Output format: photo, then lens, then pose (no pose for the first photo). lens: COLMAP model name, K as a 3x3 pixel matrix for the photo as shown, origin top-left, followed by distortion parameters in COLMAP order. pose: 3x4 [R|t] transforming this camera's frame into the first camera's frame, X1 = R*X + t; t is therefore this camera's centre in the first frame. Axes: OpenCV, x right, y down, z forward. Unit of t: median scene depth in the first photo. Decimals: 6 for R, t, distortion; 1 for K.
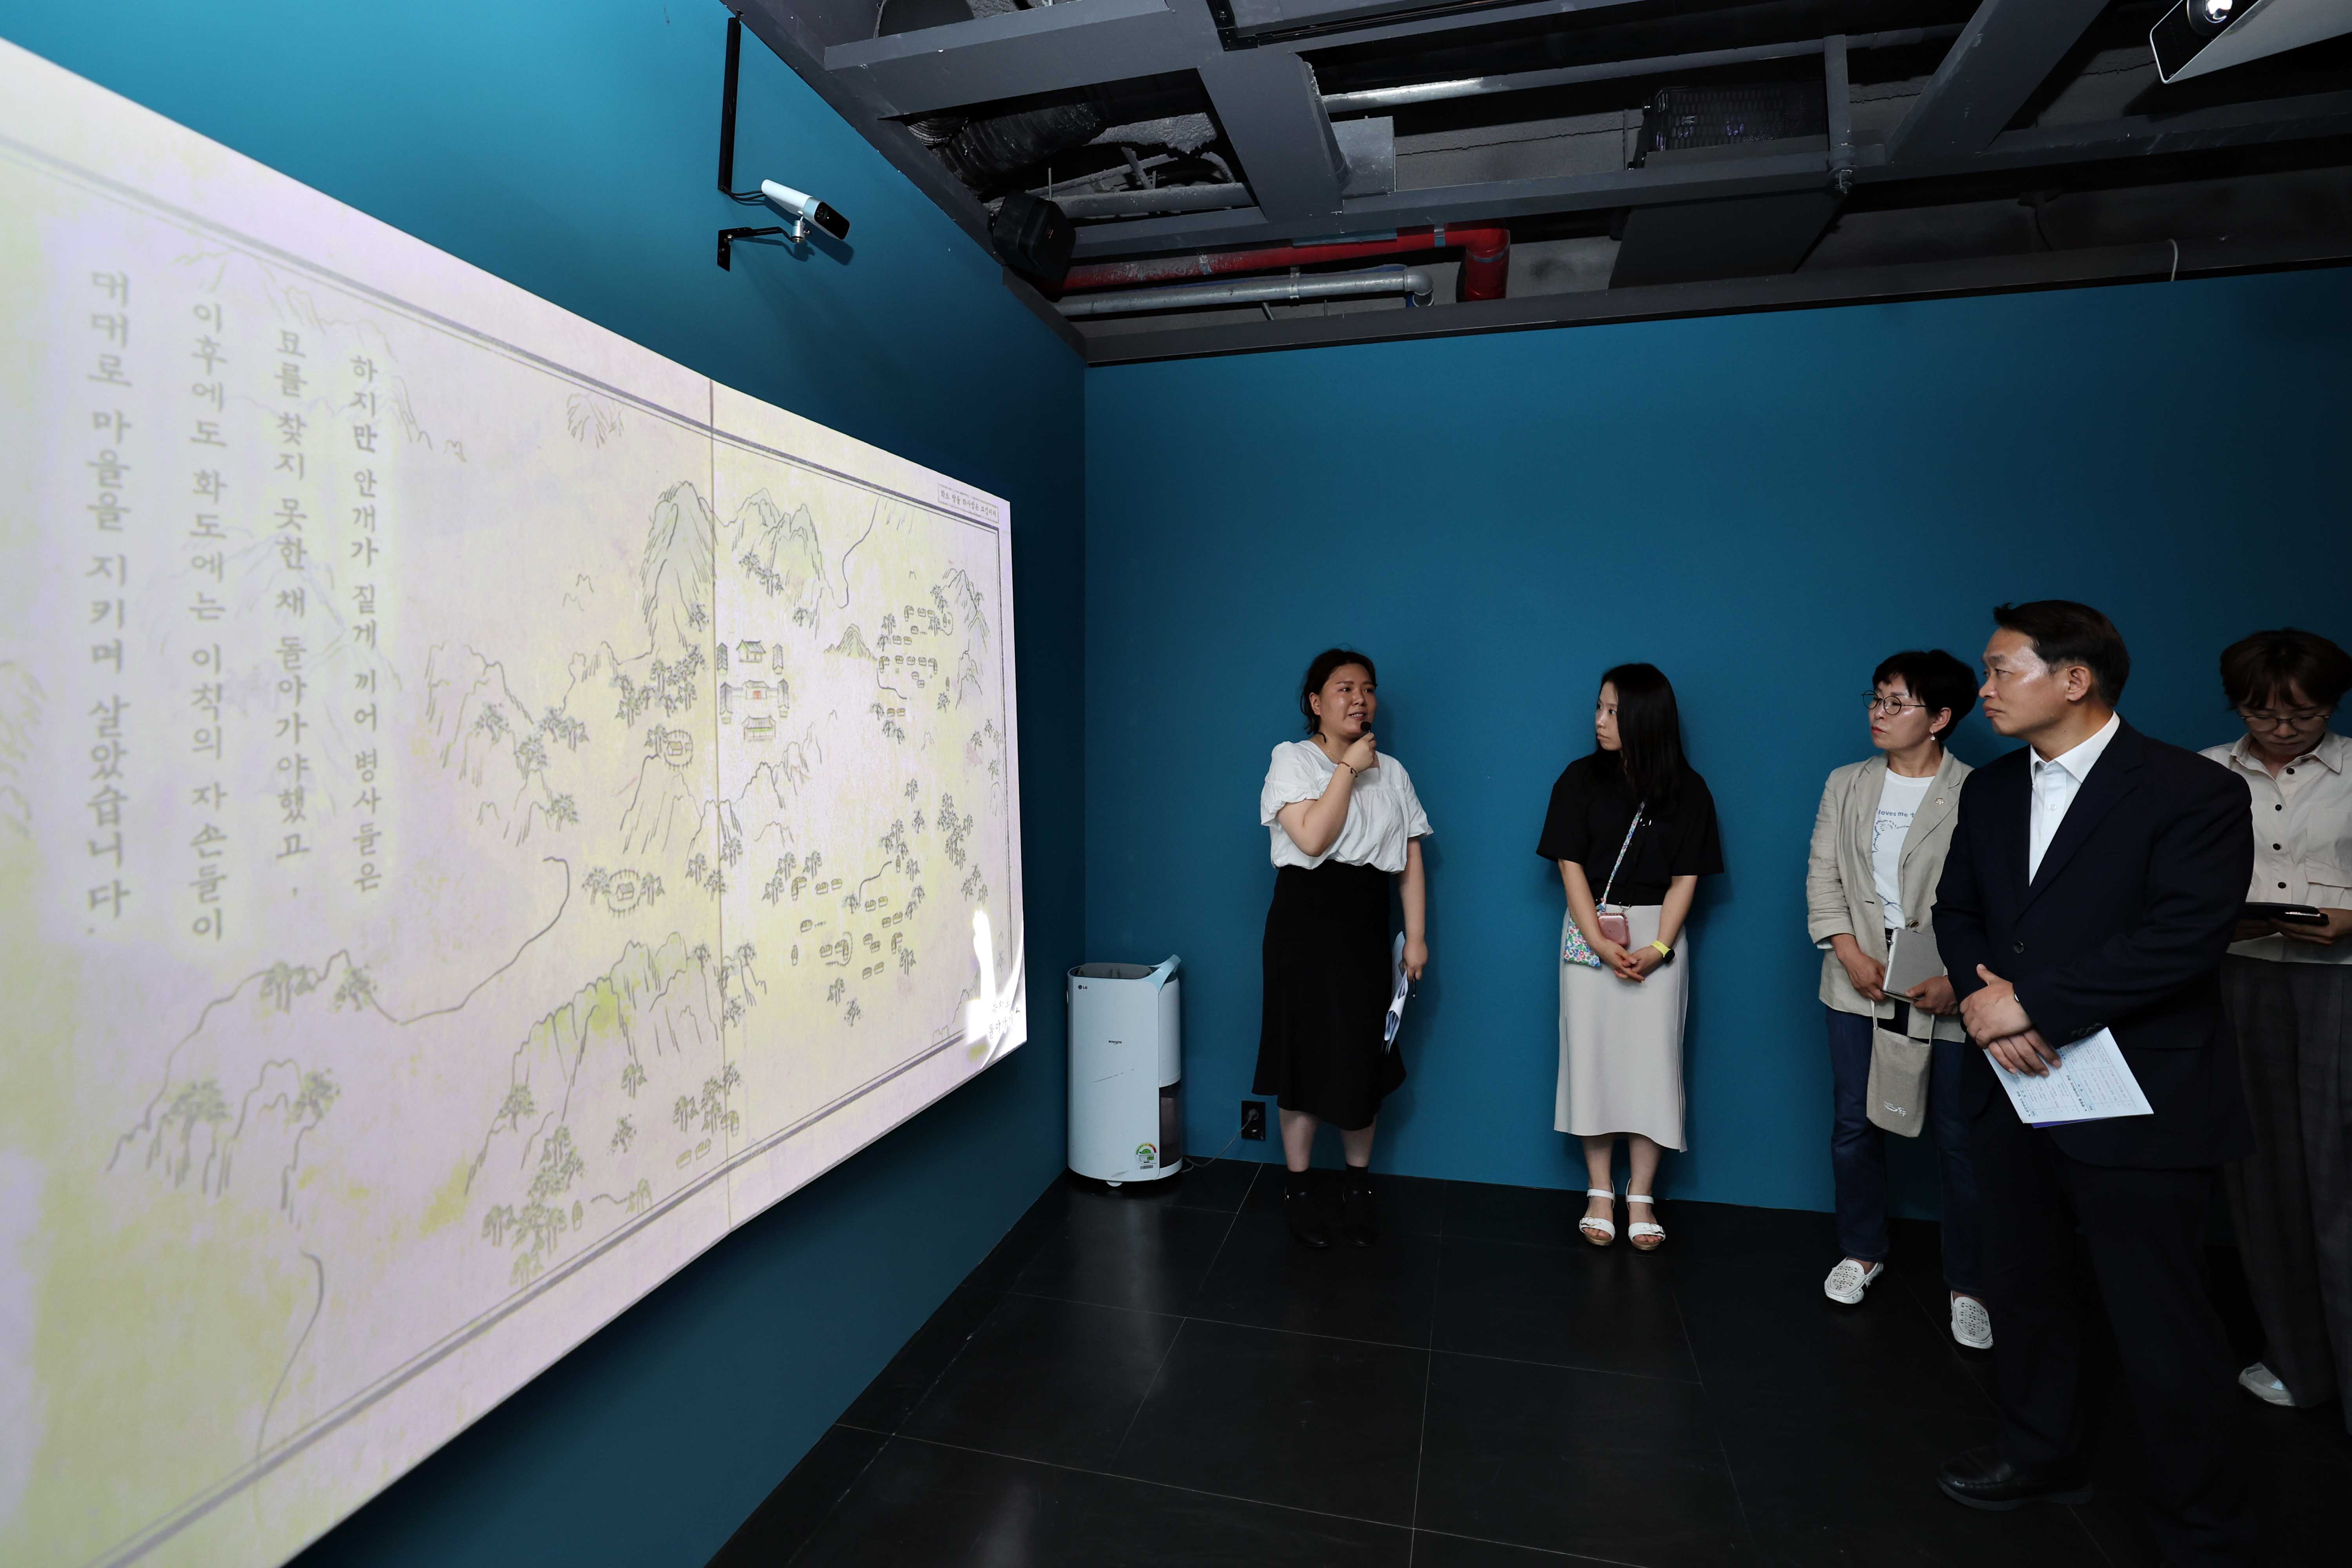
lens RADIAL K [[986.9, 0, 1256.5], [0, 986.9, 671.1], [0, 0, 1]] dist [-0.032752, 0.000326]
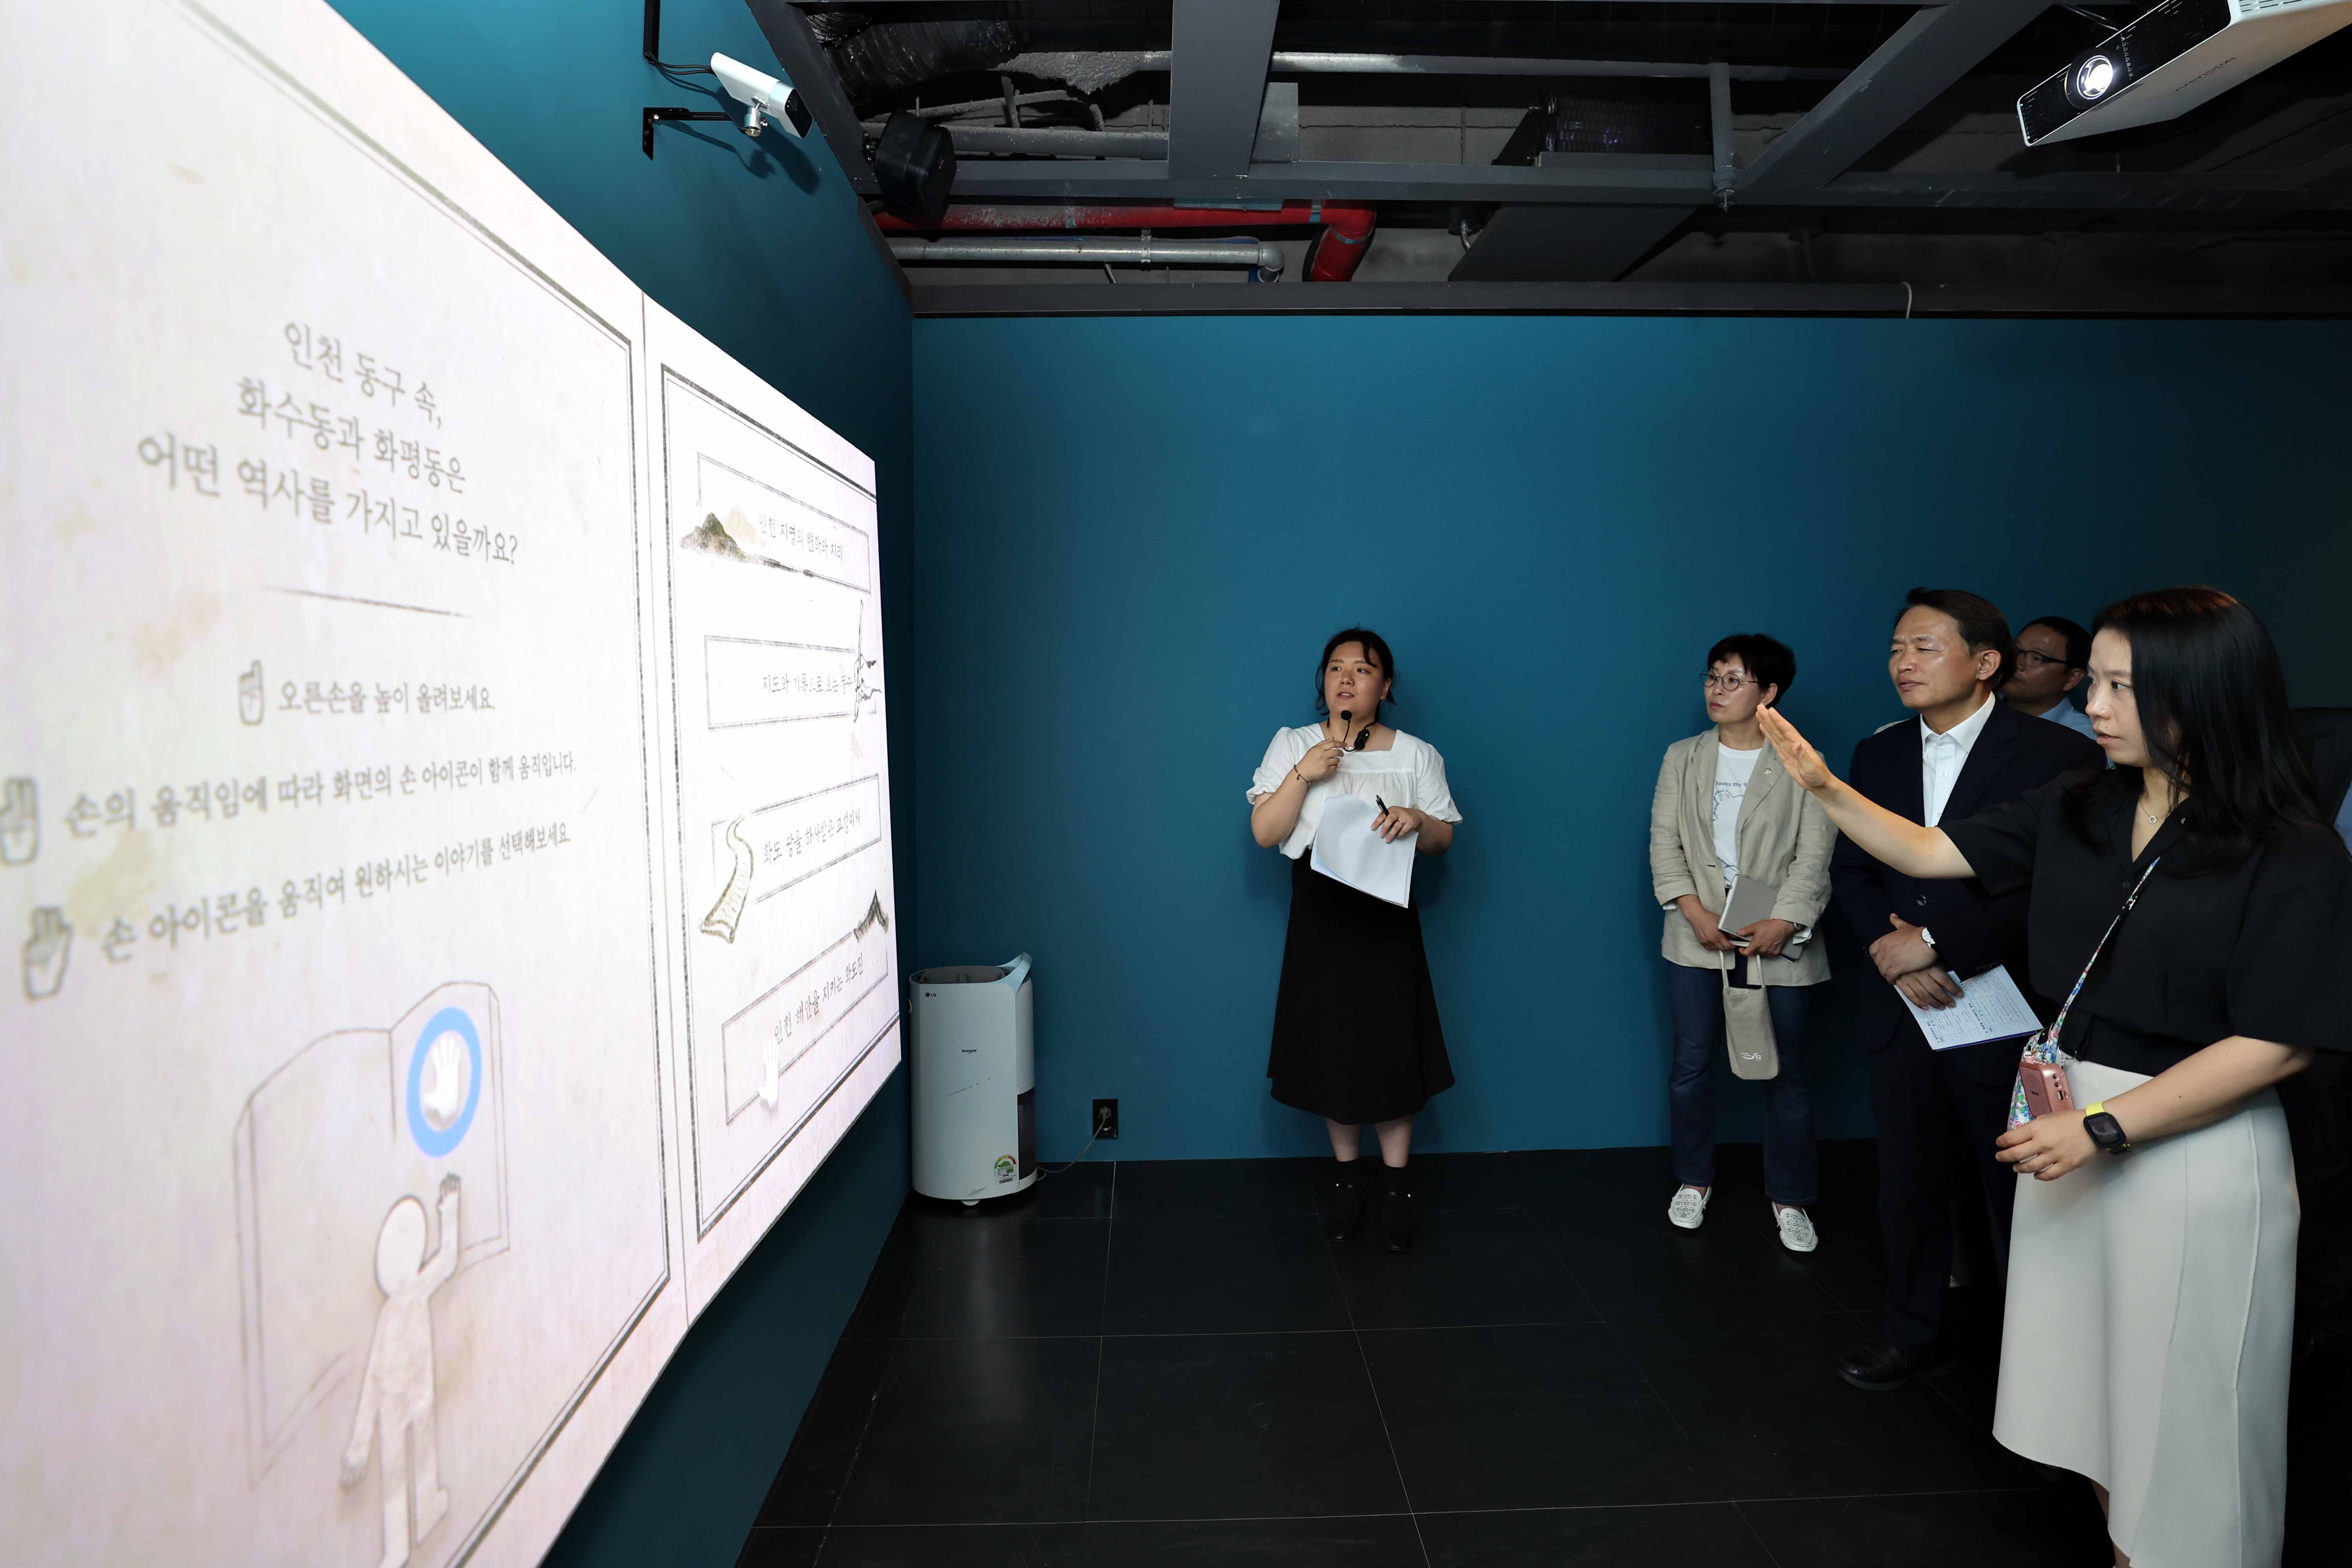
lens RADIAL K [[997.7, 0, 1178.7], [0, 997.7, 675.4], [0, 0, 1]] dist [-0.039934, -0.000003]
pose [[0.971788, -0.002293, 0.235845, -0.206230], [-0.002982, 0.999753, 0.022006, 0.000923], [-0.235837, -0.022088, 0.971542, 0.061647]]
